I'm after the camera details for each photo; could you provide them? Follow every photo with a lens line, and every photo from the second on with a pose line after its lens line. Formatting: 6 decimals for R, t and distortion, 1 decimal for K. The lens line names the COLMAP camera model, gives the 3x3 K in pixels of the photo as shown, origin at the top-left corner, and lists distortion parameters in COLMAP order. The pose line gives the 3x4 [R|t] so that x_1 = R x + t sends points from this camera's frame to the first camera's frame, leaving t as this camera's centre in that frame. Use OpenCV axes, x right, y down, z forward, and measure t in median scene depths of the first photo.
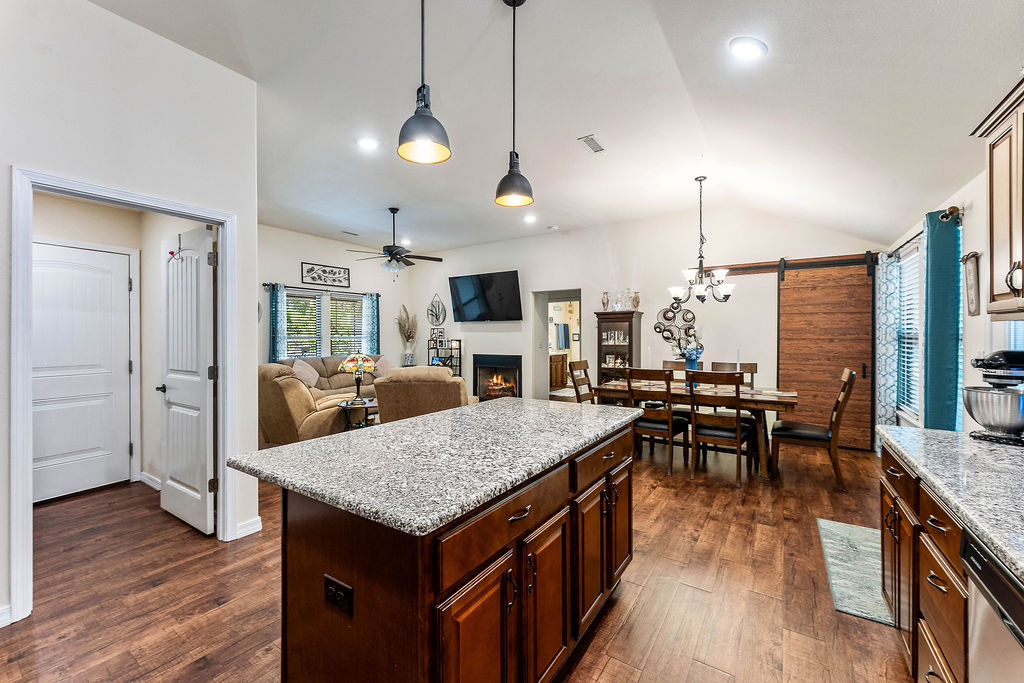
lens RADIAL K [[410.3, 0, 508.8], [0, 410.3, 338.2], [0, 0, 1]] dist [0.001756, 0.000584]
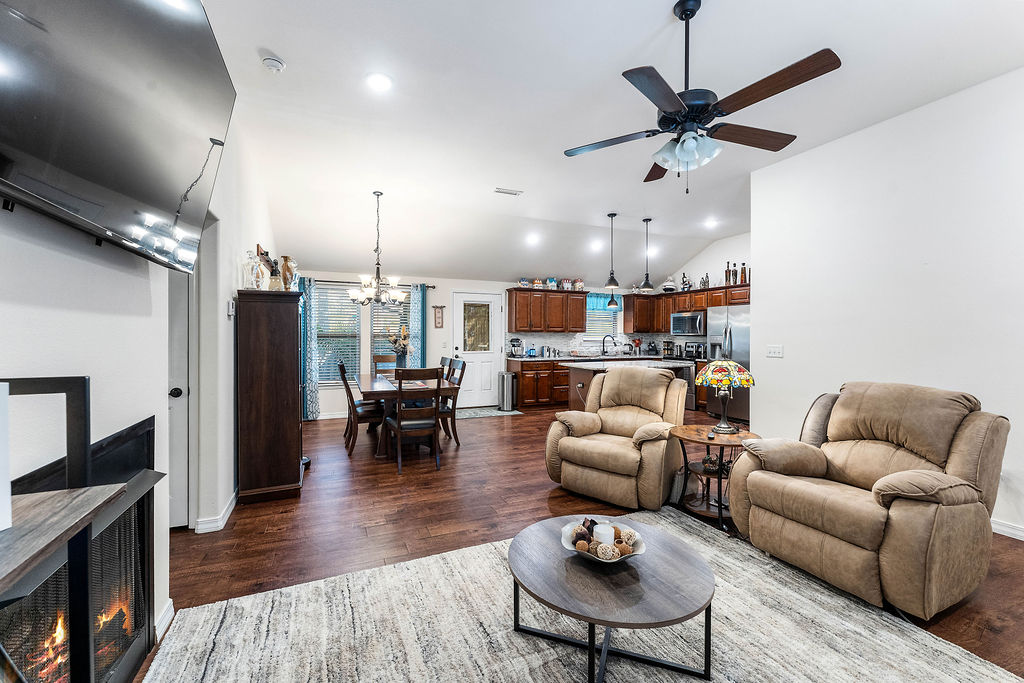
lens RADIAL K [[410.3, 0, 508.8], [0, 410.3, 338.2], [0, 0, 1]] dist [0.001756, 0.000584]
pose [[-0.841856, -0.002881, 0.539695, -0.393512], [0.003279, 0.999940, 0.010454, -0.008045], [-0.539693, 0.010571, -0.841796, 1.607148]]
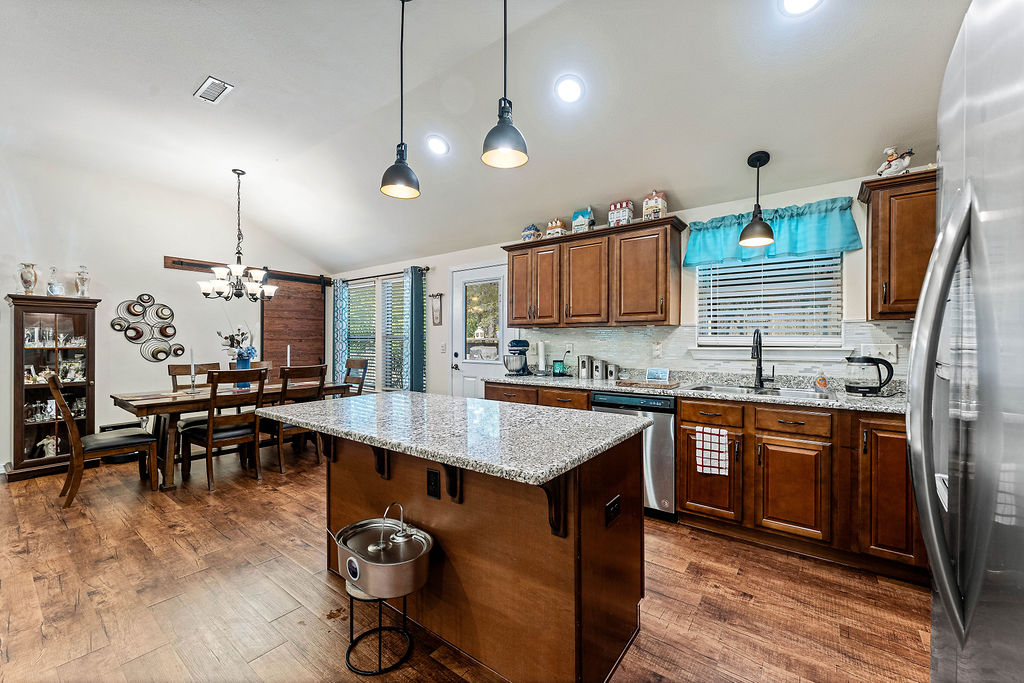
lens RADIAL K [[410.3, 0, 508.8], [0, 410.3, 338.2], [0, 0, 1]] dist [0.001756, 0.000584]
pose [[0.066966, 0.008978, 0.997715, -0.418053], [0.006890, 0.999932, -0.009460, 0.014384], [-0.997731, 0.007508, 0.066899, 0.277947]]
